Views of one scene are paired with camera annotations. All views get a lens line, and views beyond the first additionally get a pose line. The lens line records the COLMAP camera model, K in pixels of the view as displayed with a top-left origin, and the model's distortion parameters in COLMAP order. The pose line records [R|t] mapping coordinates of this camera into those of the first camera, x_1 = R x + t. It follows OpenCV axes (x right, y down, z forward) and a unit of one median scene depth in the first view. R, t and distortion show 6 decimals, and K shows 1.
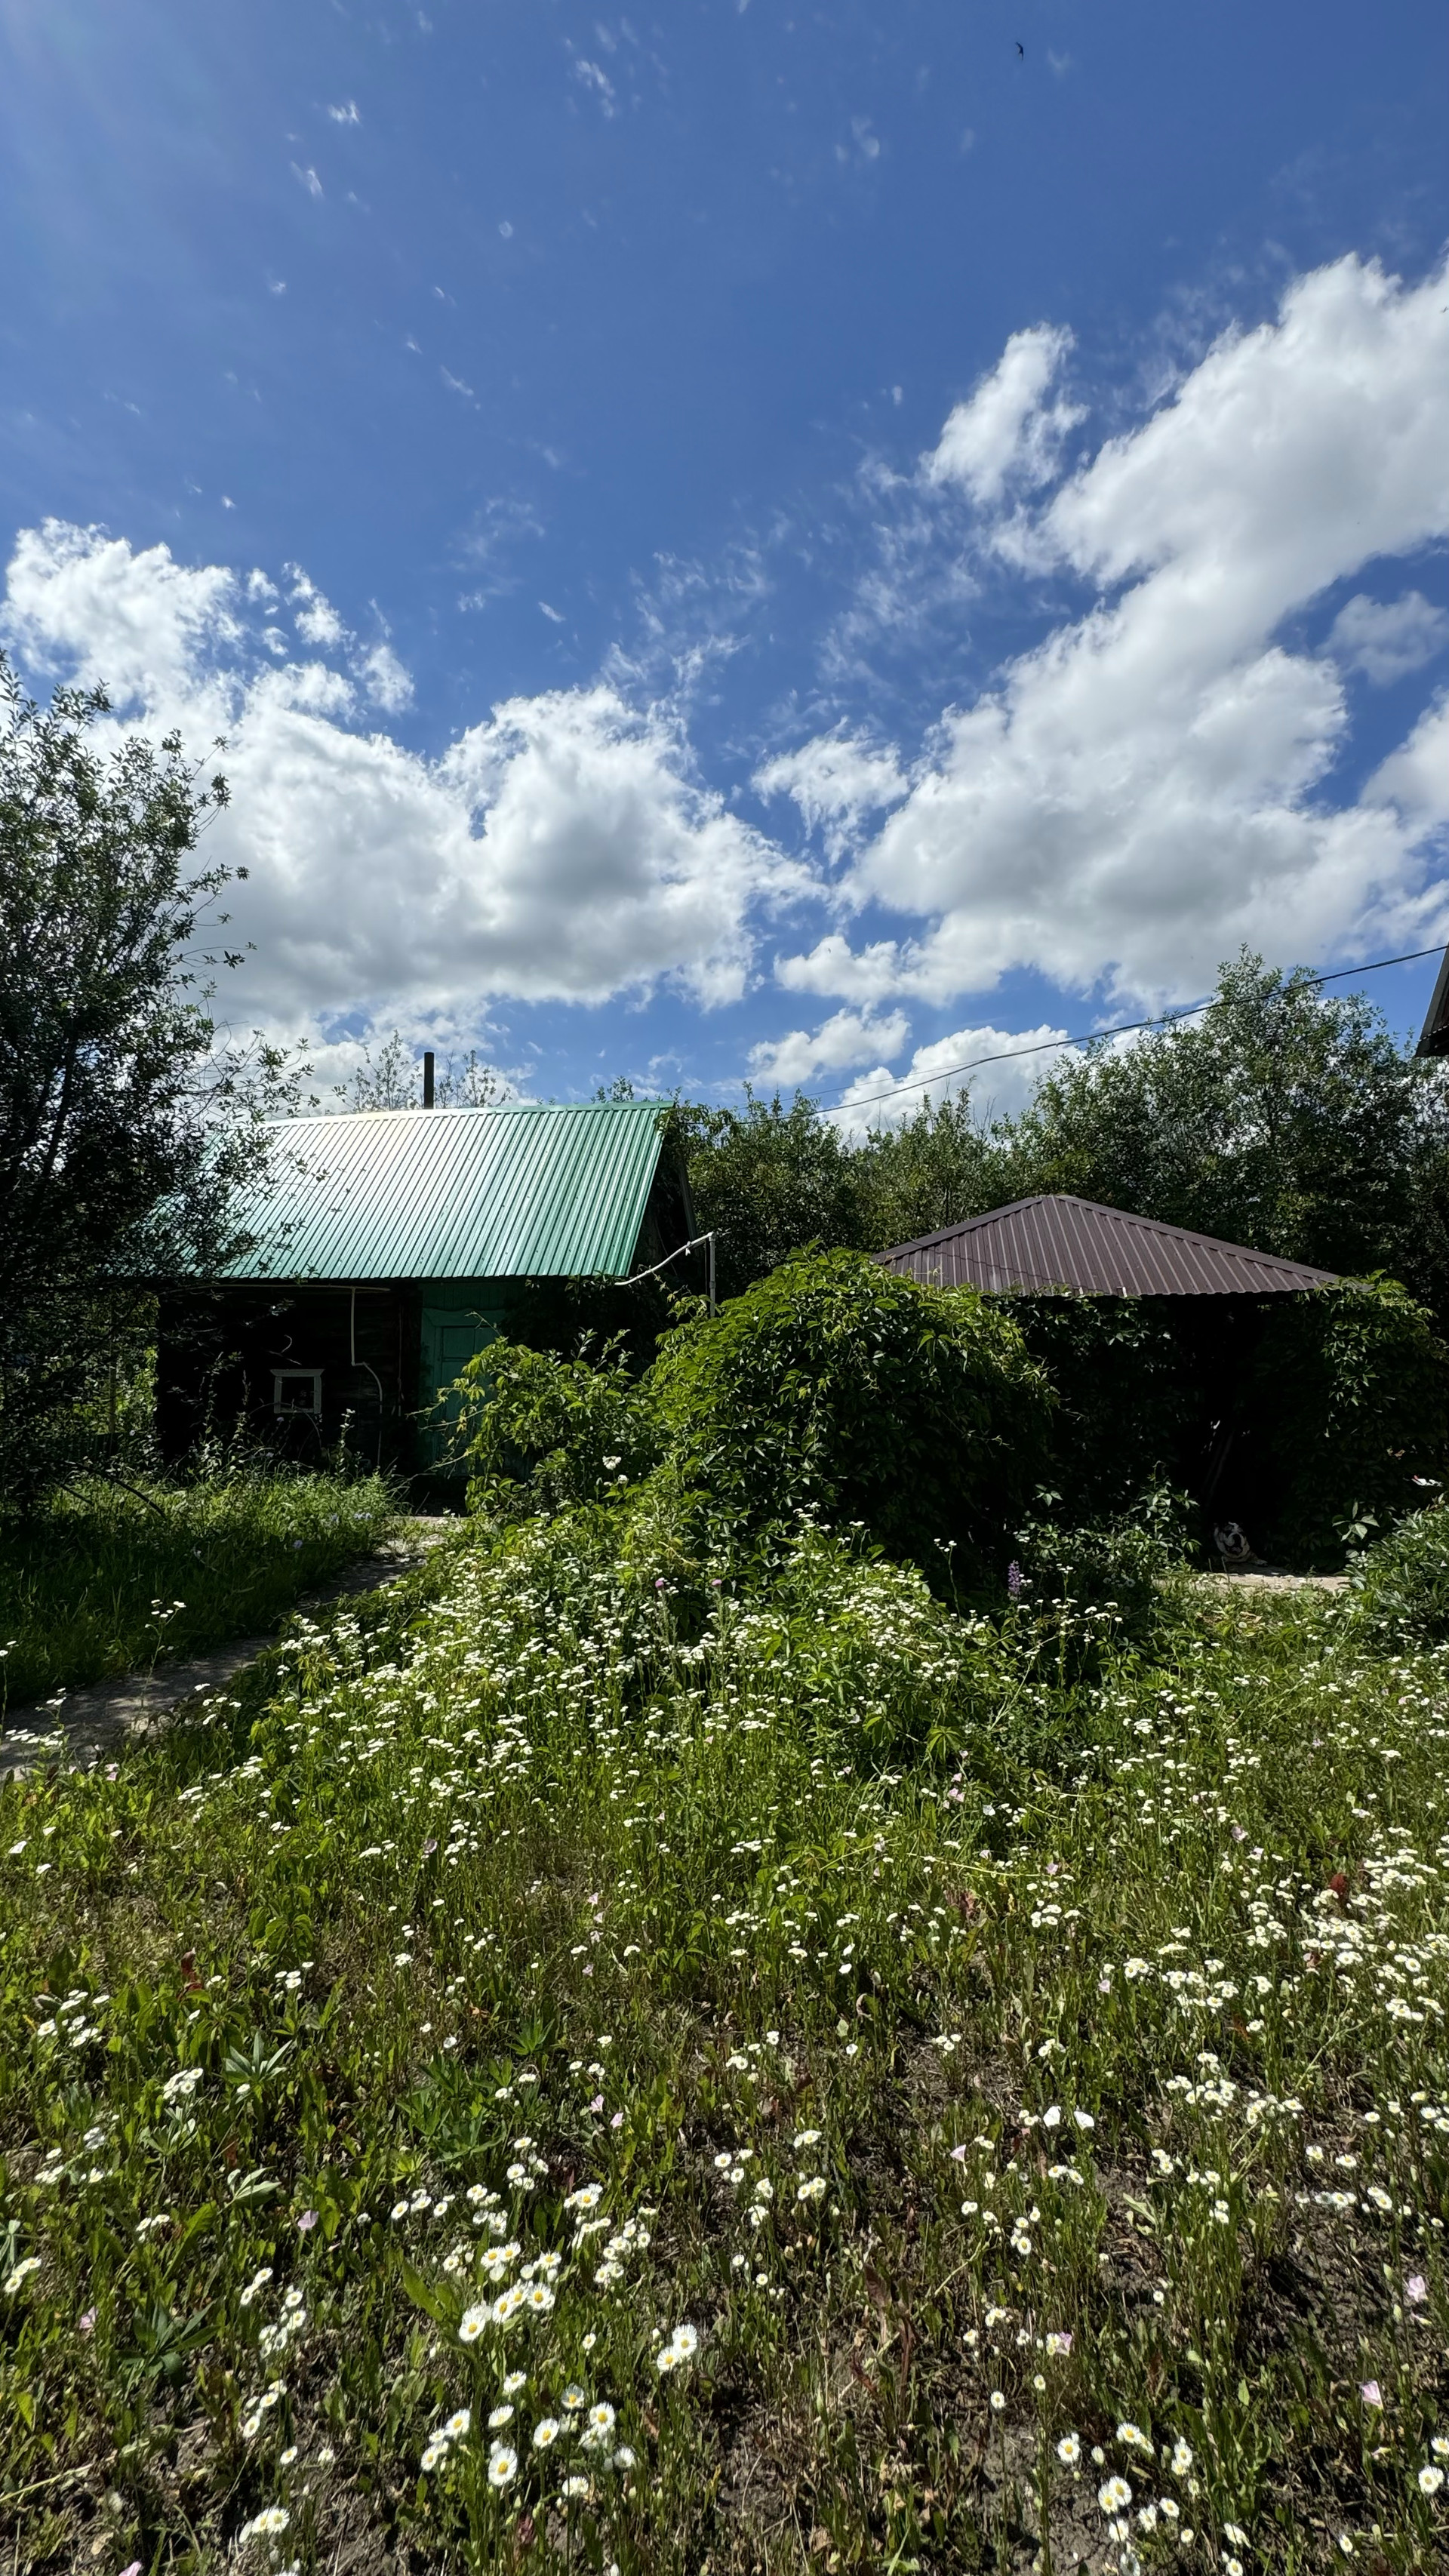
lens RADIAL K [[1050.7, 0, 717.8], [0, 1050.7, 1278.4], [0, 0, 1]] dist [0.003680, 0.003030]
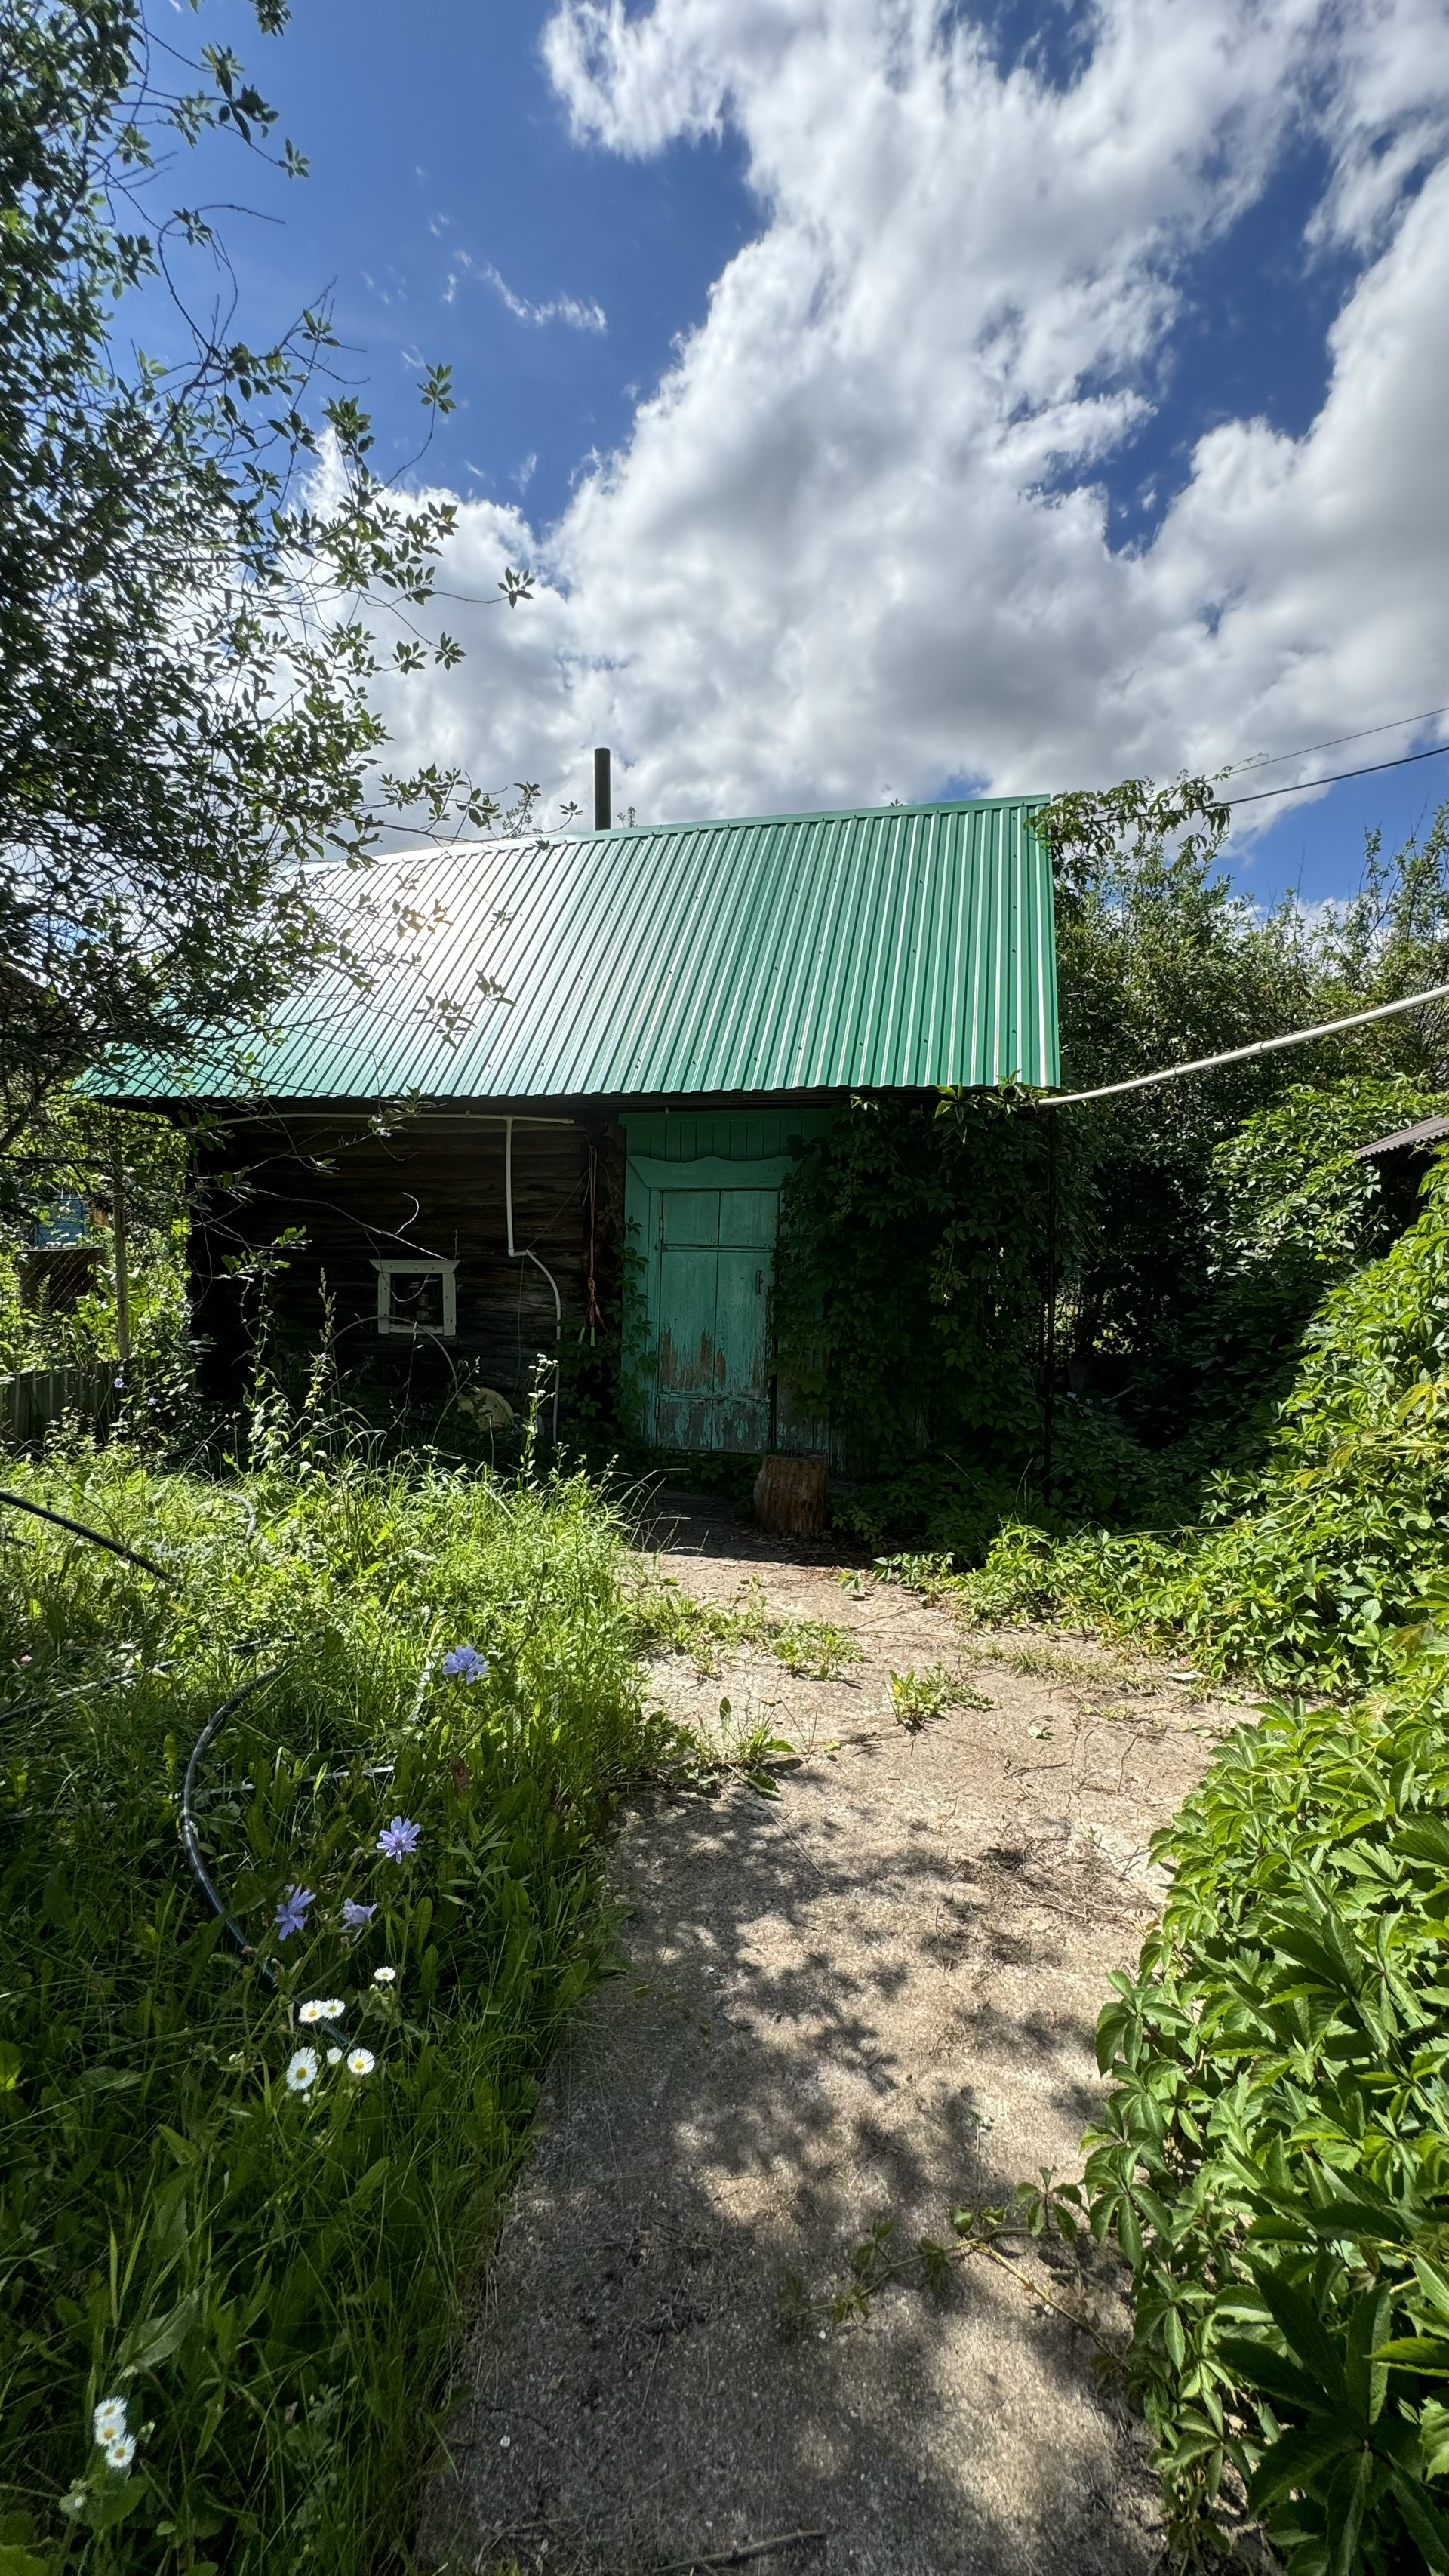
lens RADIAL K [[1029.1, 0, 724.7], [0, 1029.1, 1280.8], [0, 0, 1]] dist [-0.000735, -0.000008]
pose [[0.997749, 0.014147, -0.065546, -0.208325], [-0.006206, 0.992777, 0.119814, 0.030770], [0.066768, -0.119137, 0.990630, 0.484530]]
